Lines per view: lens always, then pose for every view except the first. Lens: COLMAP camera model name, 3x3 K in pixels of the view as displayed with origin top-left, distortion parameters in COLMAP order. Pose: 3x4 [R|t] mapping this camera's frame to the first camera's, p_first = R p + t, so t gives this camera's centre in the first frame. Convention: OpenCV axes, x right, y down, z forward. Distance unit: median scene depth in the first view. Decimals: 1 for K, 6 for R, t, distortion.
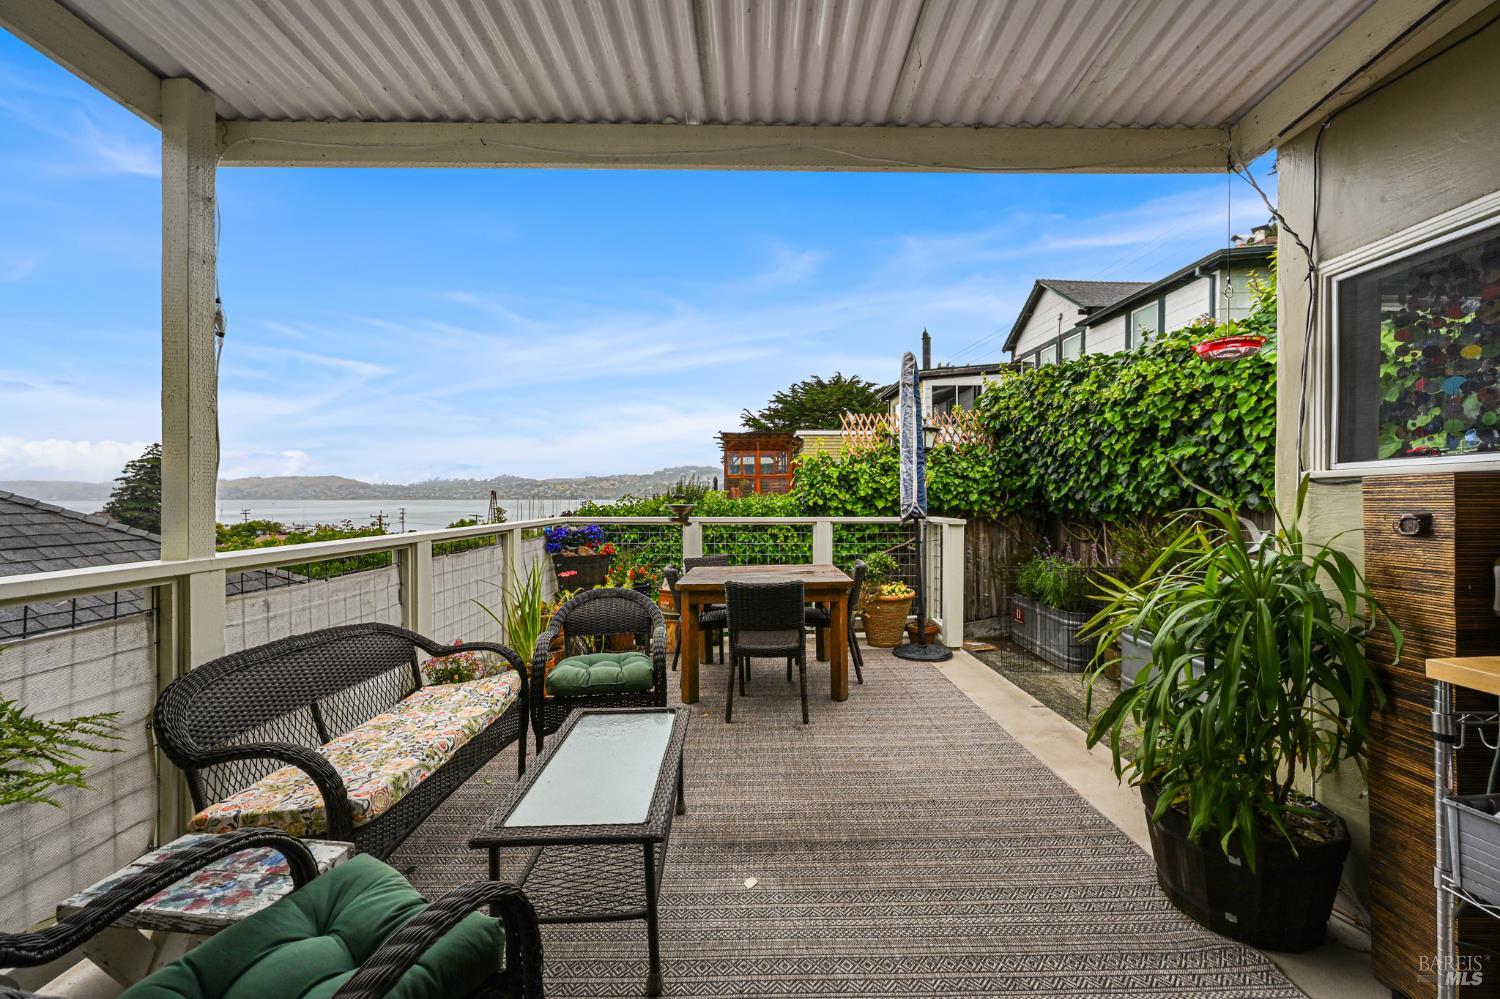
lens RADIAL K [[590.9, 0, 757.0], [0, 590.9, 503.2], [0, 0, 1]] dist [-0.002117, 0.000344]
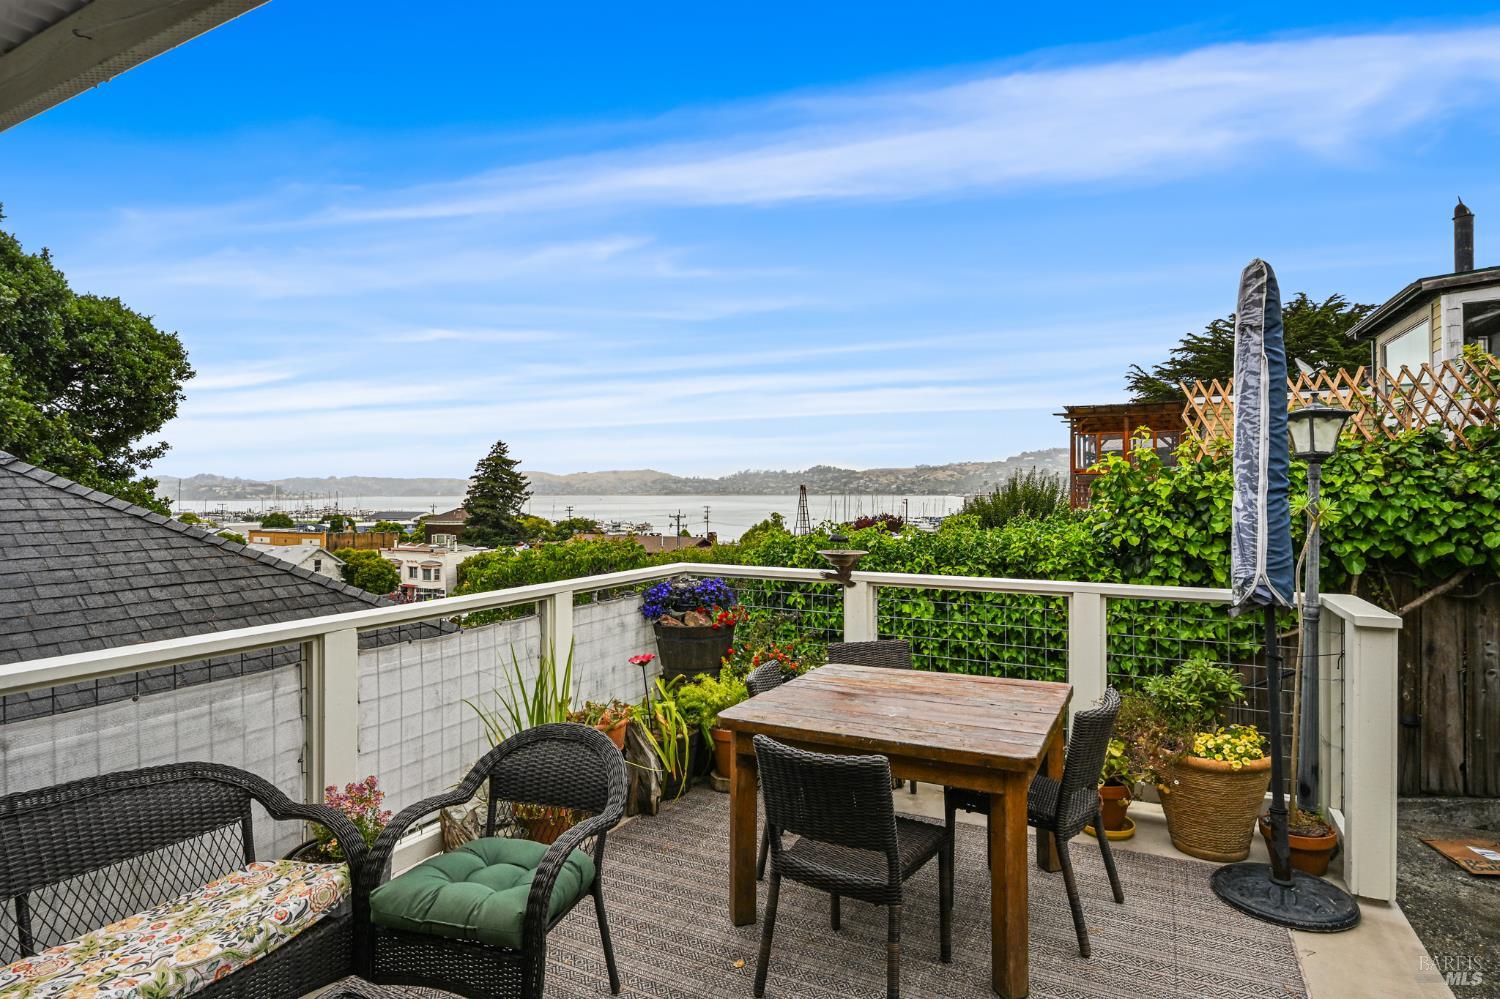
lens RADIAL K [[774.0, 0, 756.5], [0, 774.0, 494.8], [0, 0, 1]] dist [-0.002509, 0.000417]
pose [[0.883059, 0.000911, -0.469262, 0.133794], [-0.003788, 0.999979, -0.005187, -0.040654], [0.469247, 0.006358, 0.883044, 0.174451]]
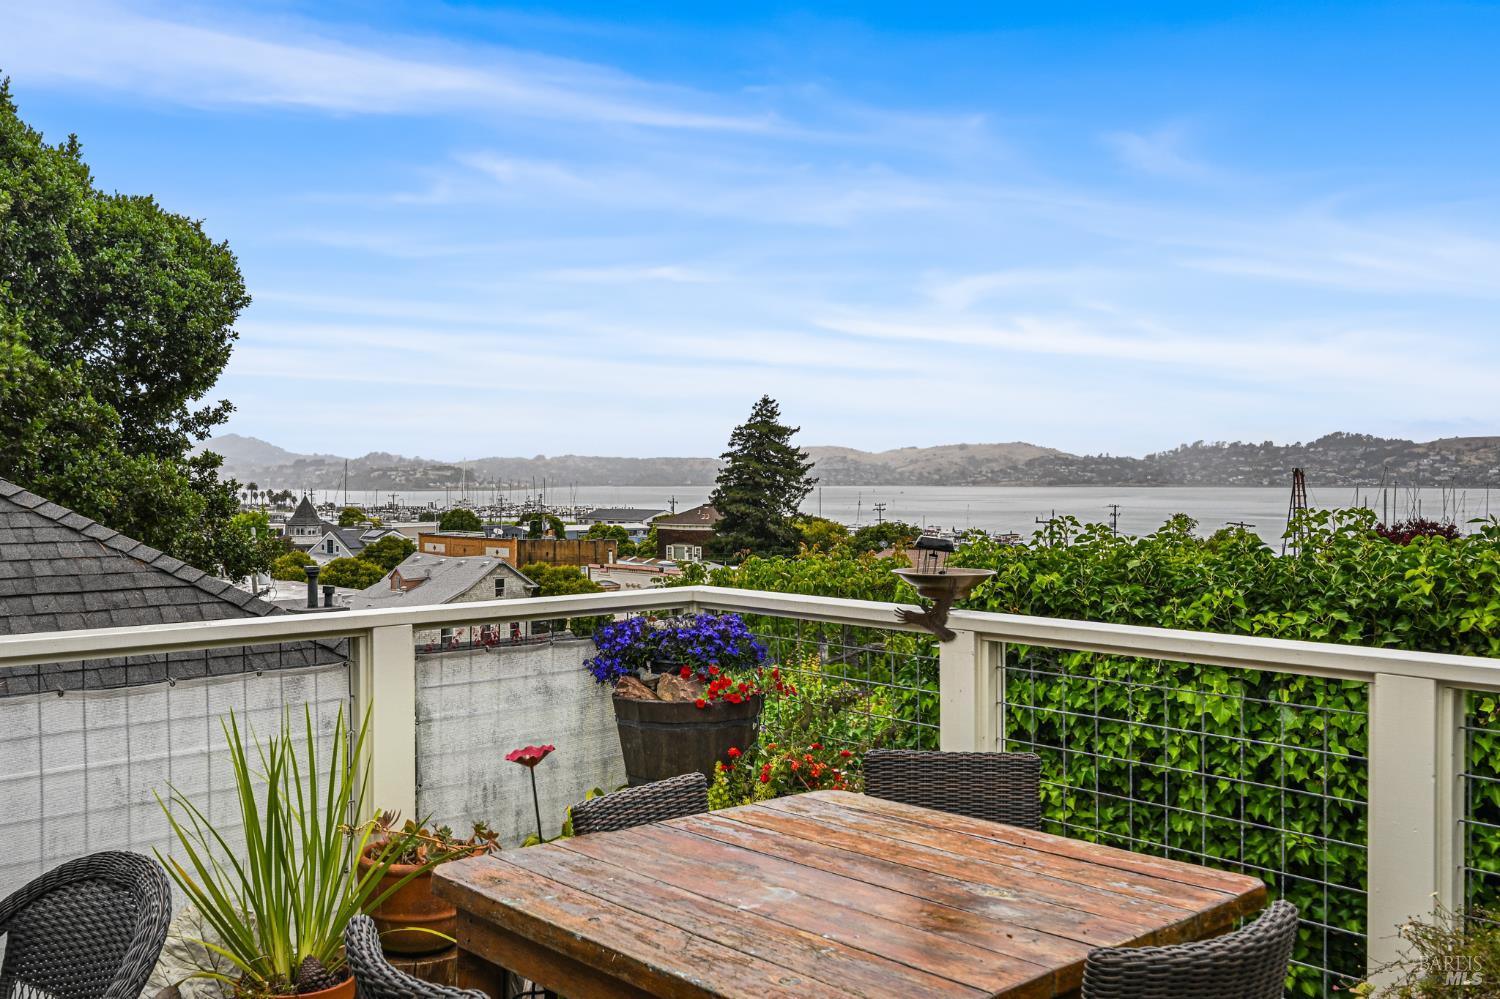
lens RADIAL K [[1306.0, 0, 754.1], [0, 1306.0, 505.7], [0, 0, 1]] dist [-0.002669, -0.019282]
pose [[0.673501, 0.015751, -0.739019, 0.239962], [-0.009383, 0.999875, 0.012759, -0.030361], [0.739127, -0.001659, 0.673564, 0.347746]]
